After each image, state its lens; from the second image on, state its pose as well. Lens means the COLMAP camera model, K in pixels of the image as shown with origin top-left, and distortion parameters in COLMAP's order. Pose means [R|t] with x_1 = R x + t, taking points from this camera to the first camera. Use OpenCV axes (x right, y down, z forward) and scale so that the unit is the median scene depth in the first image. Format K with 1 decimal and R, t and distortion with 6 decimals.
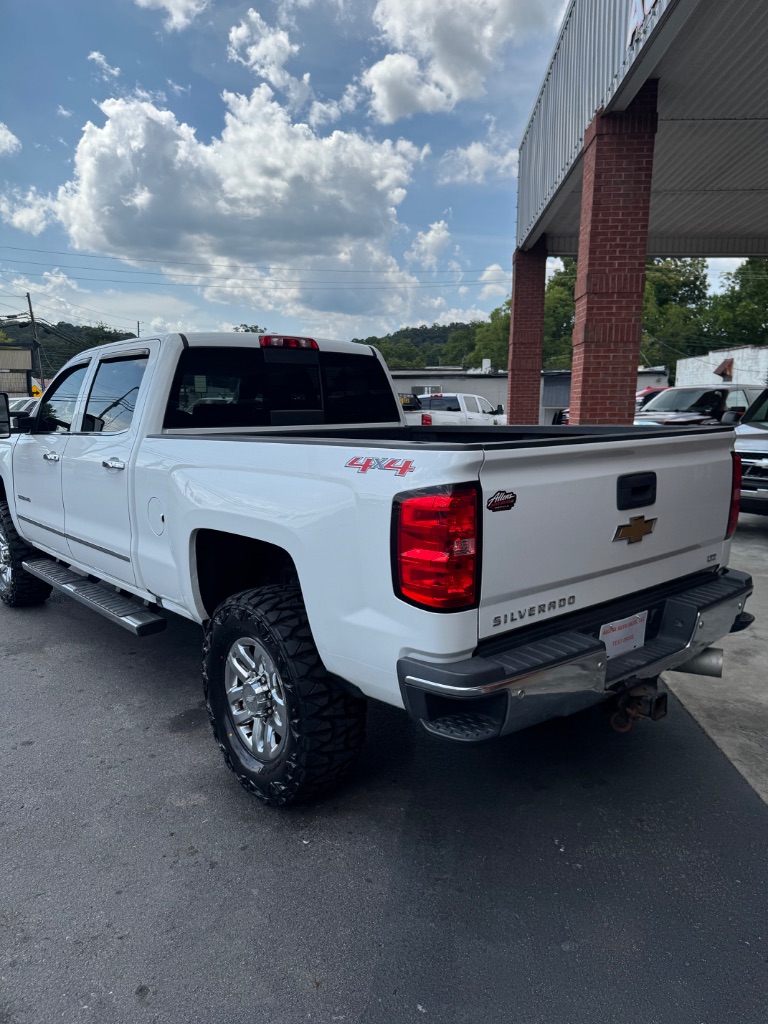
lens RADIAL K [[753.0, 0, 370.1], [0, 753.0, 509.7], [0, 0, 1]] dist [0.077276, -0.105760]
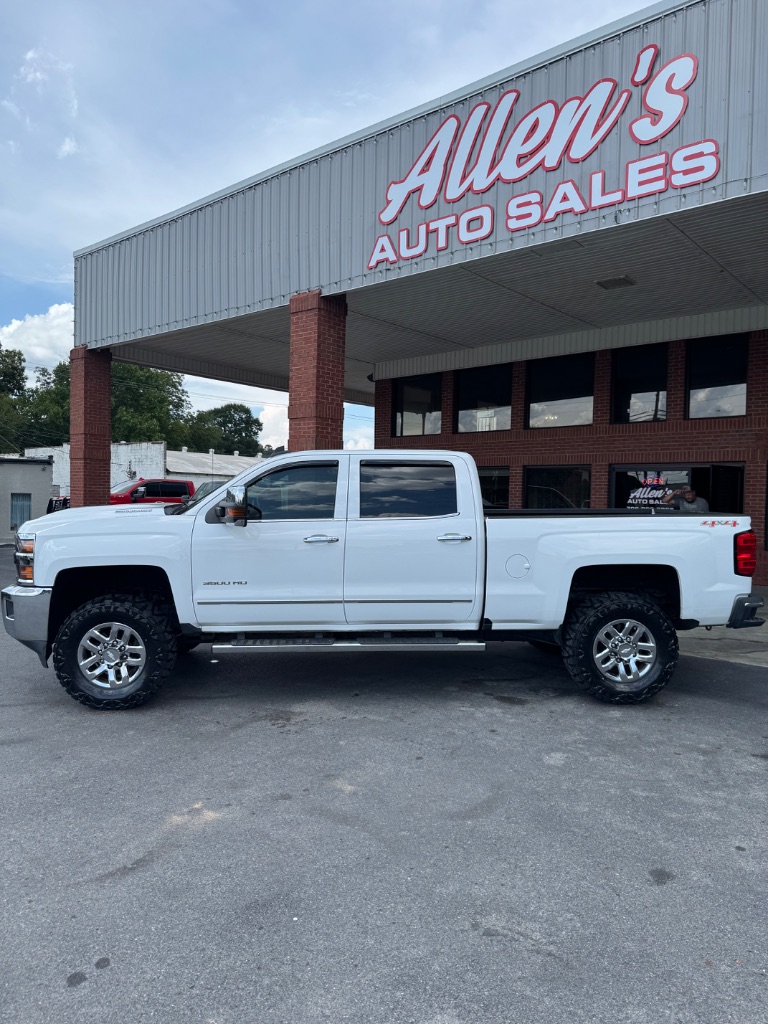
lens RADIAL K [[753.0, 0, 370.1], [0, 753.0, 509.7], [0, 0, 1]] dist [0.077276, -0.105760]
pose [[0.587638, -0.017520, 0.808935, -1.878794], [0.105509, 0.992888, -0.055140, -0.061554], [-0.802216, 0.117752, 0.585307, 0.312655]]
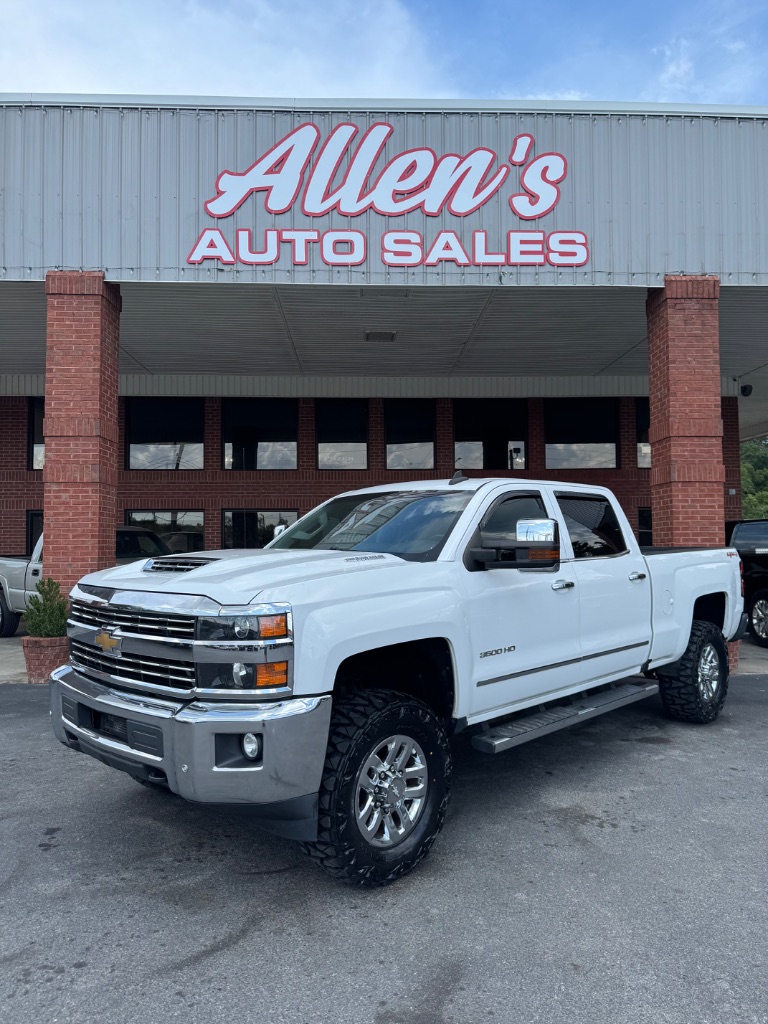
lens RADIAL K [[753.0, 0, 370.1], [0, 753.0, 509.7], [0, 0, 1]] dist [0.077276, -0.105760]
pose [[-0.152376, 0.043864, 0.987349, -1.905380], [0.148021, 0.988760, -0.021083, -0.260522], [-0.977175, 0.142935, -0.157156, 1.947177]]
